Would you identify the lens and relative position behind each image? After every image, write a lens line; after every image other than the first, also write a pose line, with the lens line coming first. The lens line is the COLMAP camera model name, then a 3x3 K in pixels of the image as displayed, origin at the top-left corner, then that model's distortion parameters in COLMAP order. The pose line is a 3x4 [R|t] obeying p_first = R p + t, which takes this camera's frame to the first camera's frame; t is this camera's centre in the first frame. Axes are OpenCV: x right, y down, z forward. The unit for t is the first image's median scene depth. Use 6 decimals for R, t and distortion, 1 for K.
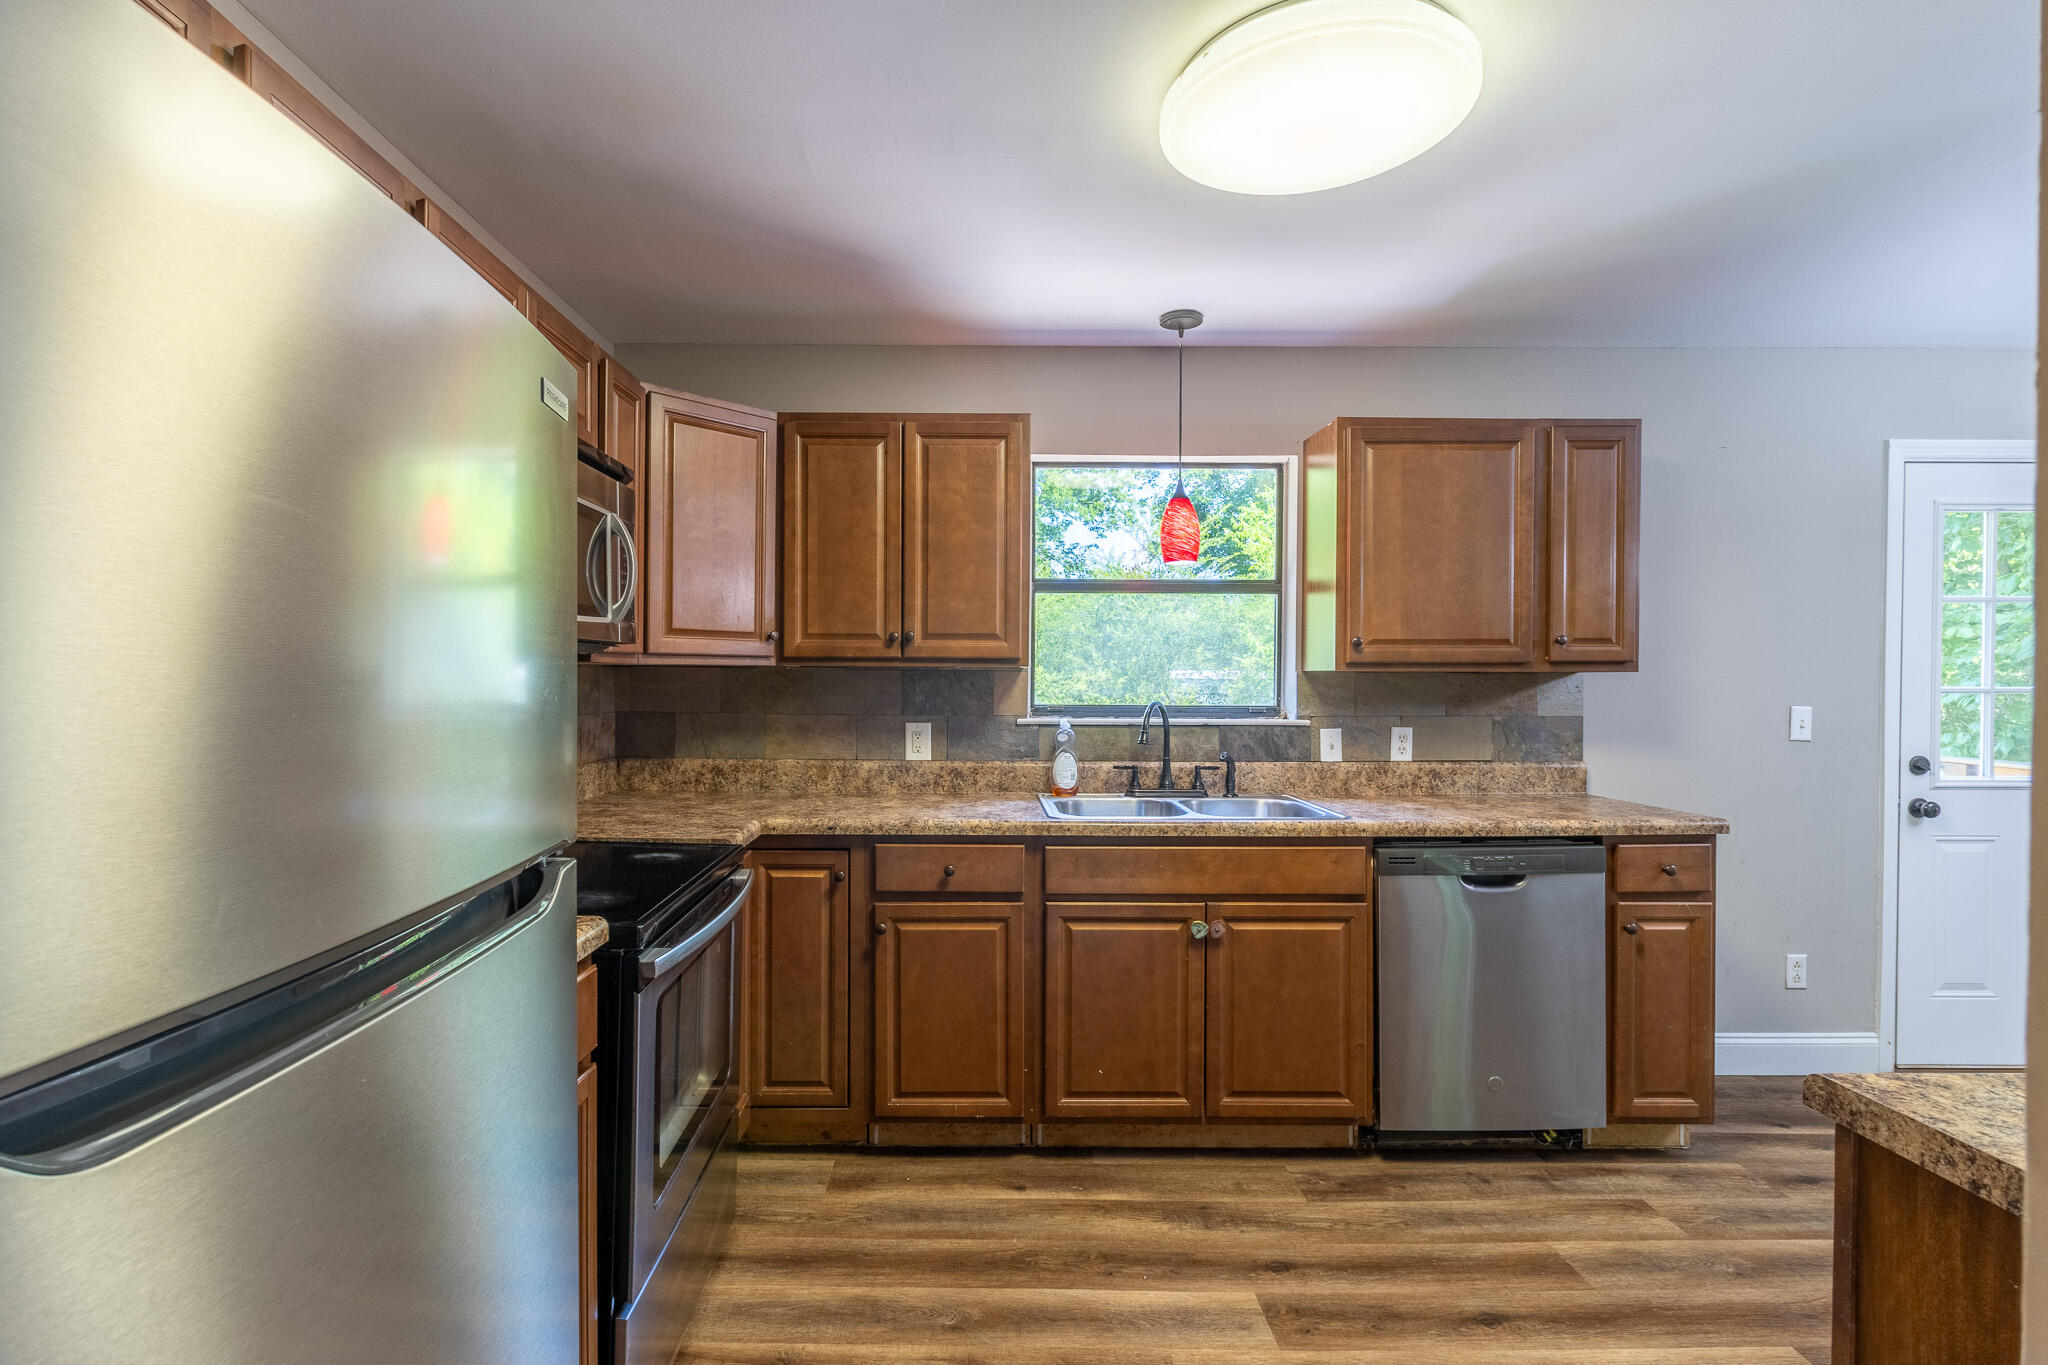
lens RADIAL K [[964.7, 0, 968.6], [0, 964.7, 687.5], [0, 0, 1]] dist [-0.000149, 0.000327]
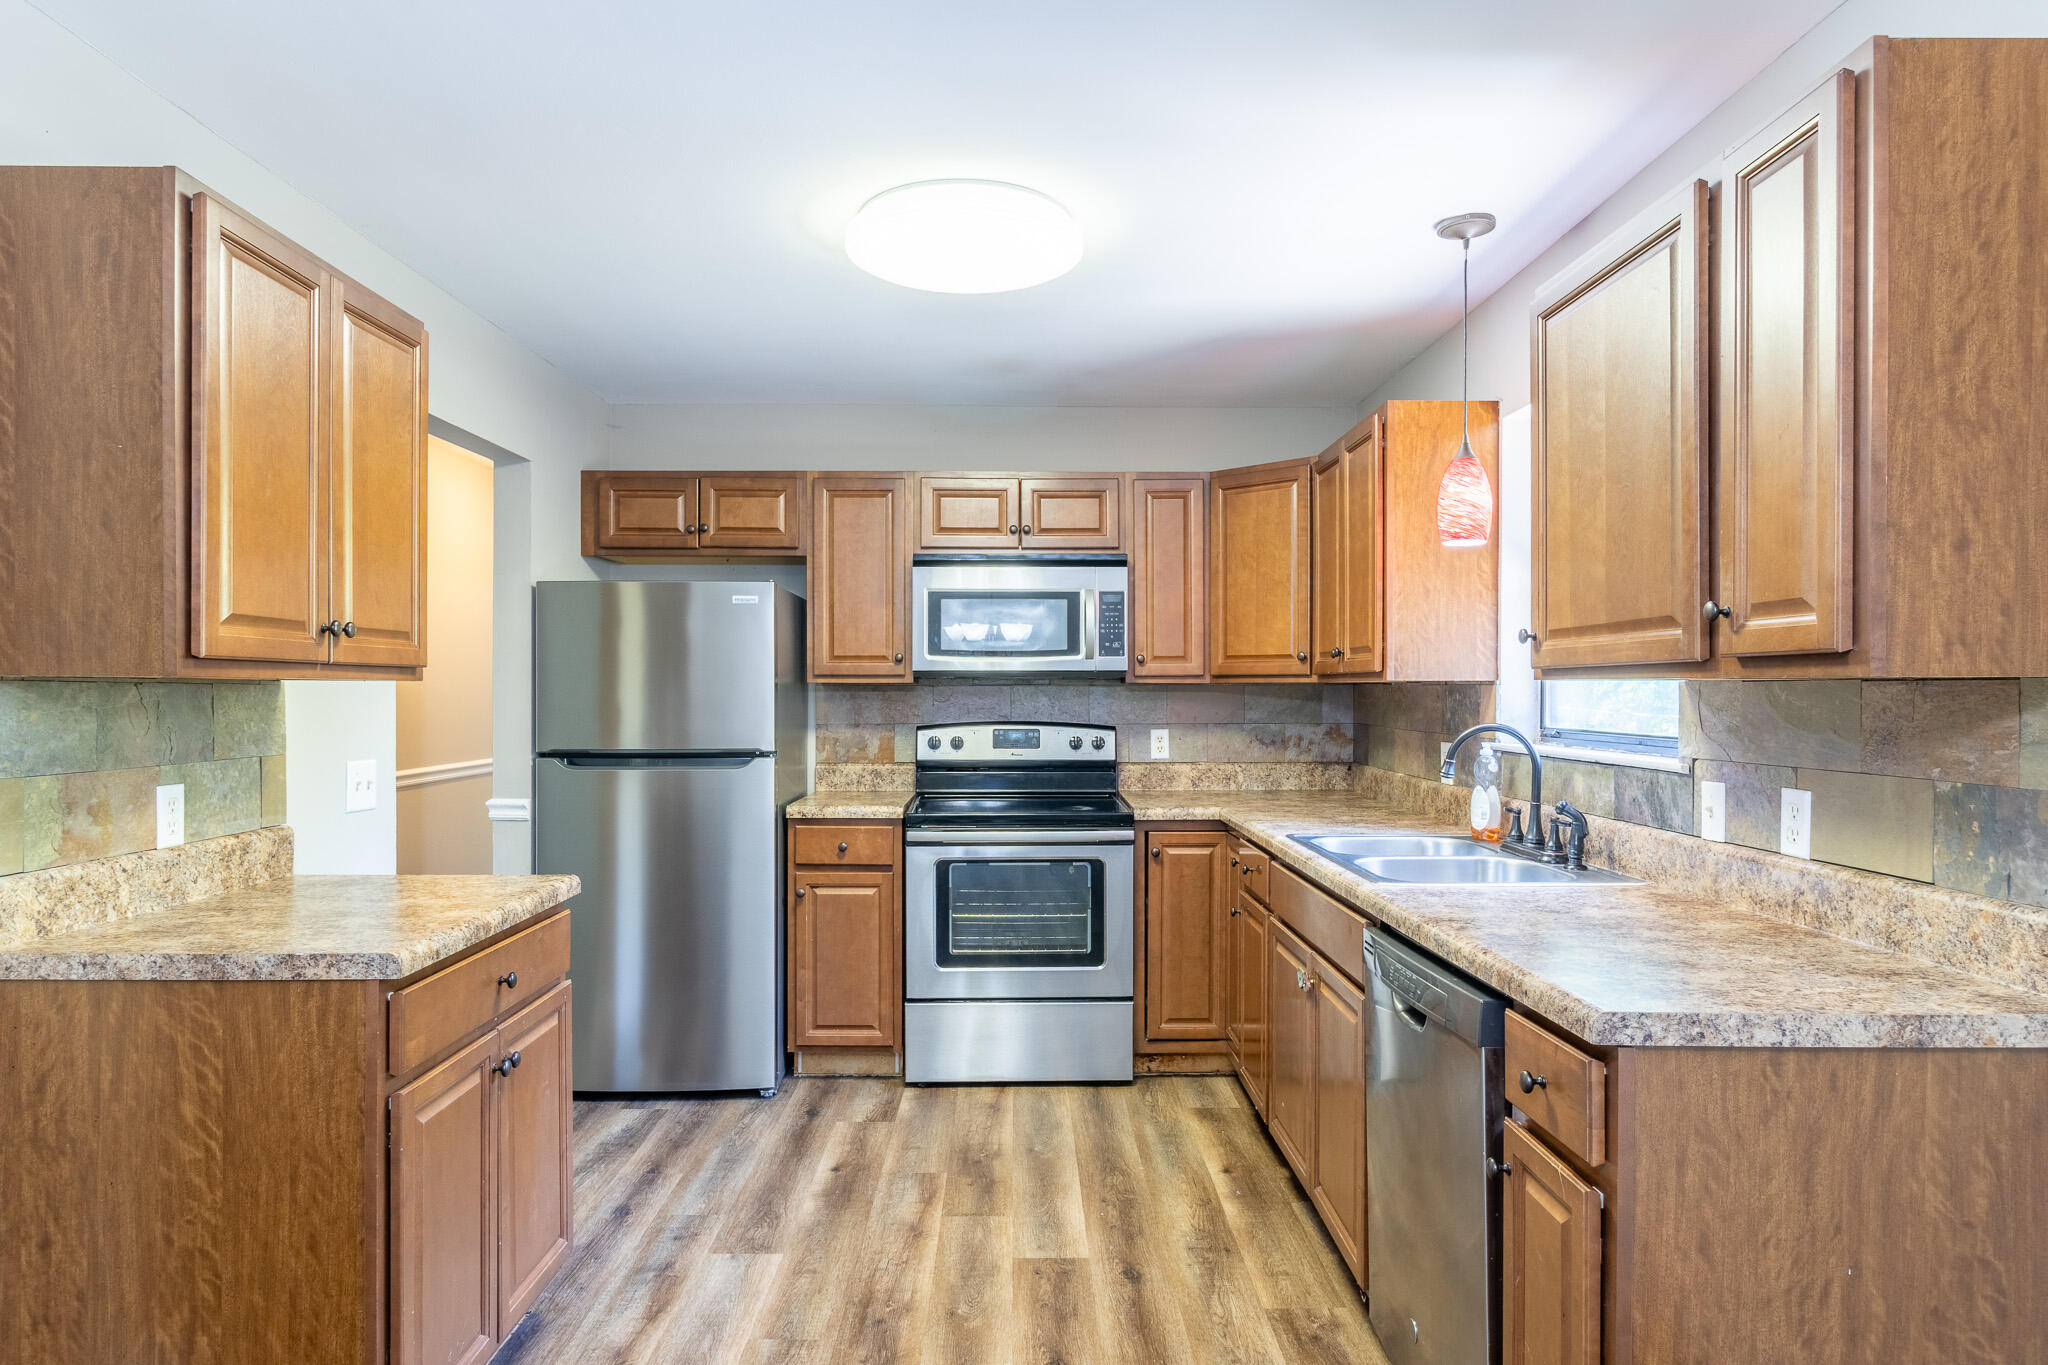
lens RADIAL K [[1197.8, 0, 1041.6], [0, 1197.8, 698.1], [0, 0, 1]] dist [0.001817, -0.003593]
pose [[0.025491, 0.002611, -0.999672, 1.305316], [-0.009112, 0.999956, 0.002379, -0.005467], [0.999634, 0.009048, 0.025513, 0.719203]]
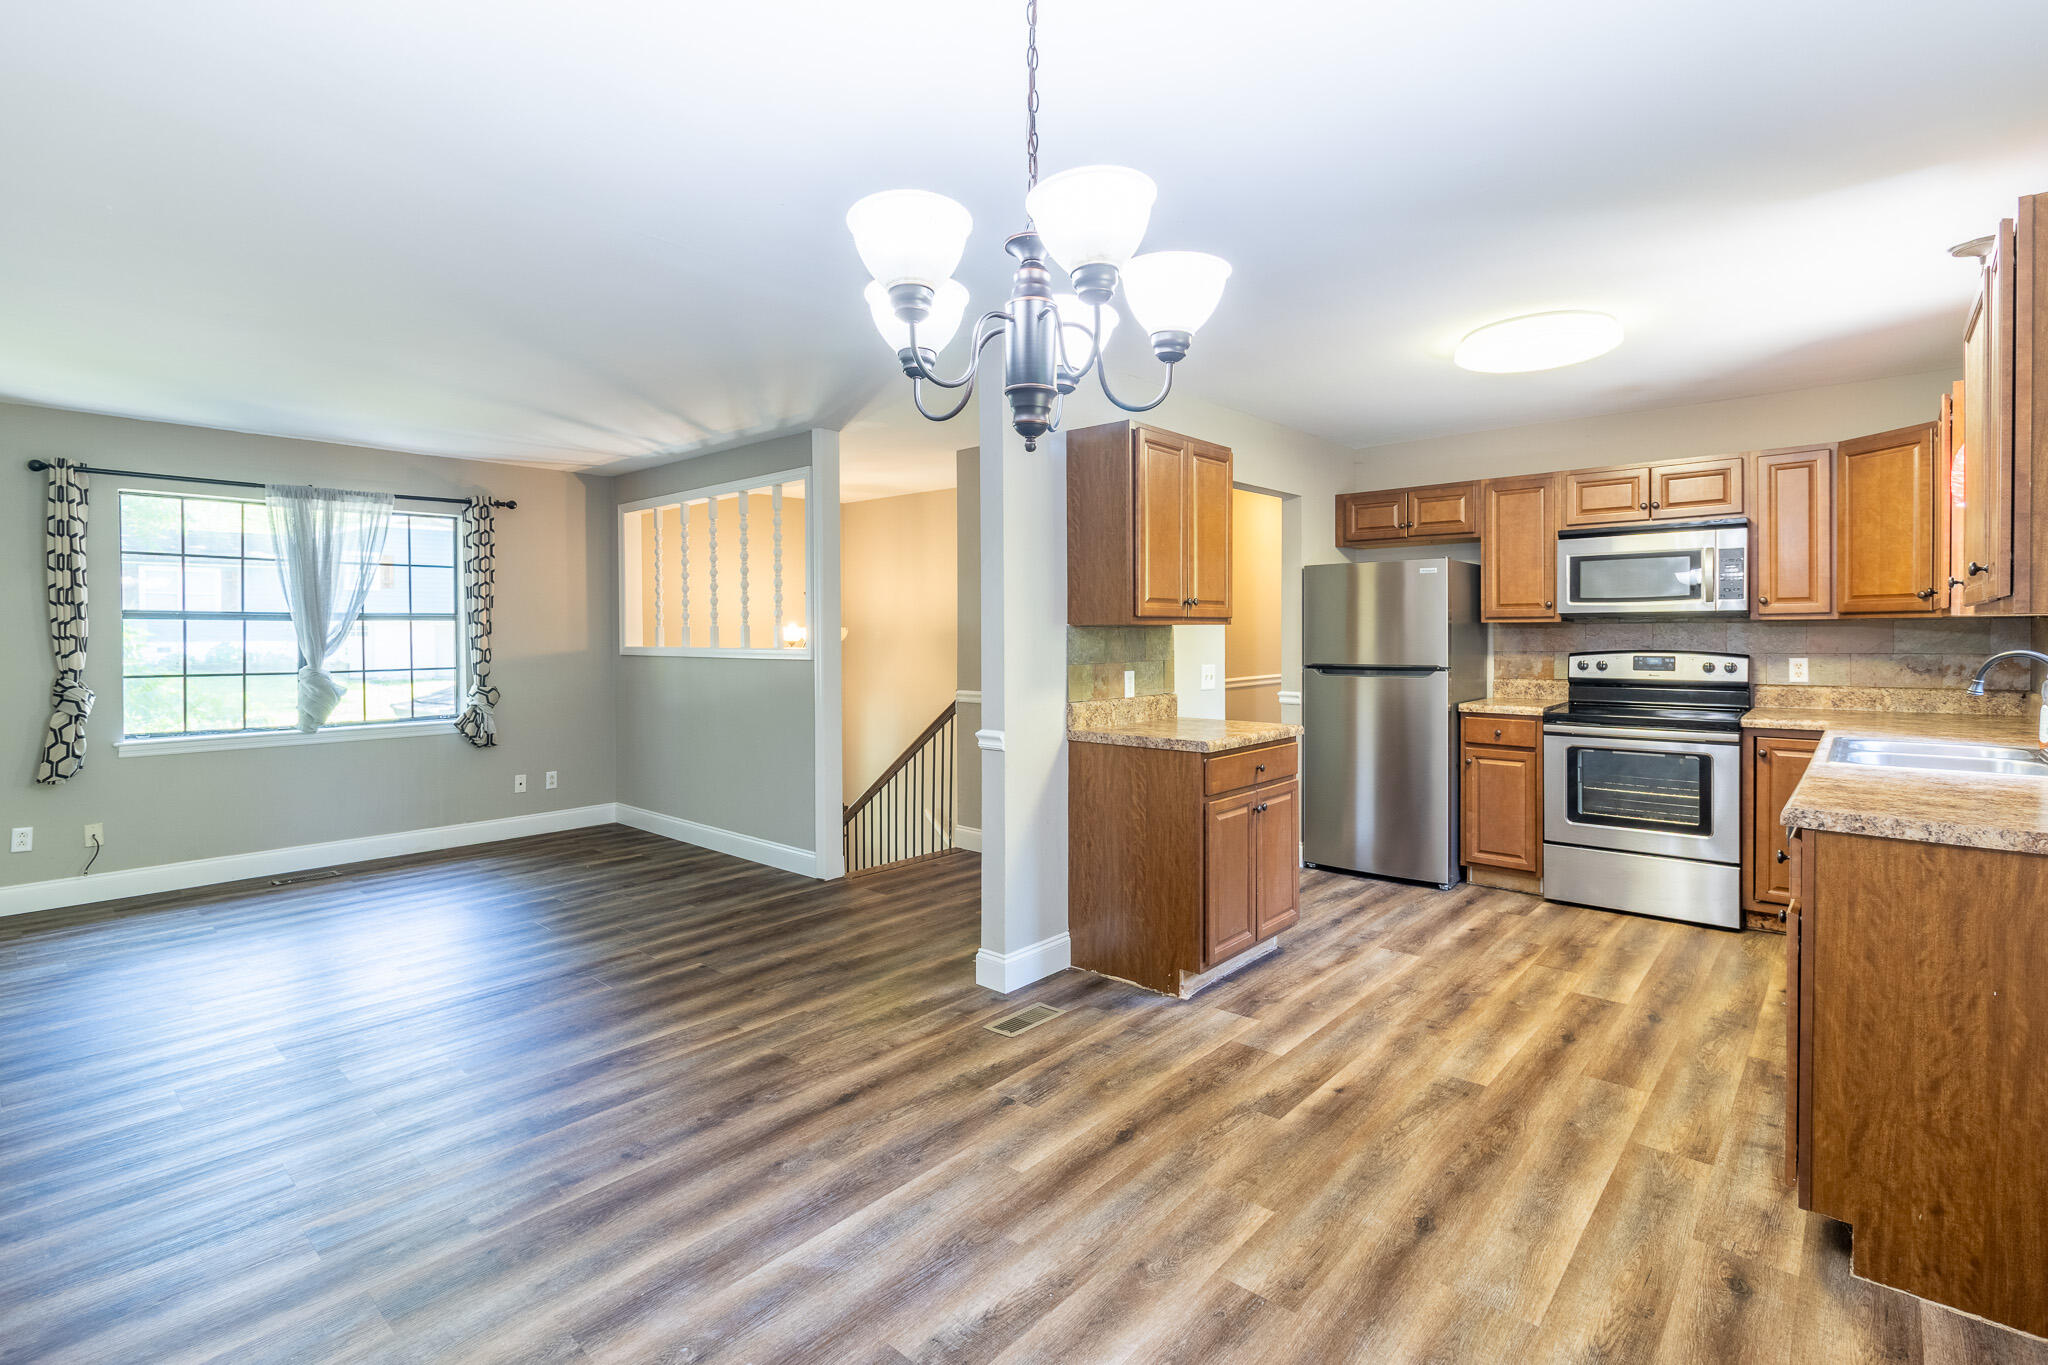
lens RADIAL K [[964.7, 0, 1022.6], [0, 964.7, 645.5], [0, 0, 1]] dist [-0.000149, 0.000327]
pose [[-0.659653, 0.011061, -0.751489, 1.741104], [-0.002346, 0.999857, 0.016776, -0.004244], [0.751567, 0.012829, -0.659532, 1.032197]]
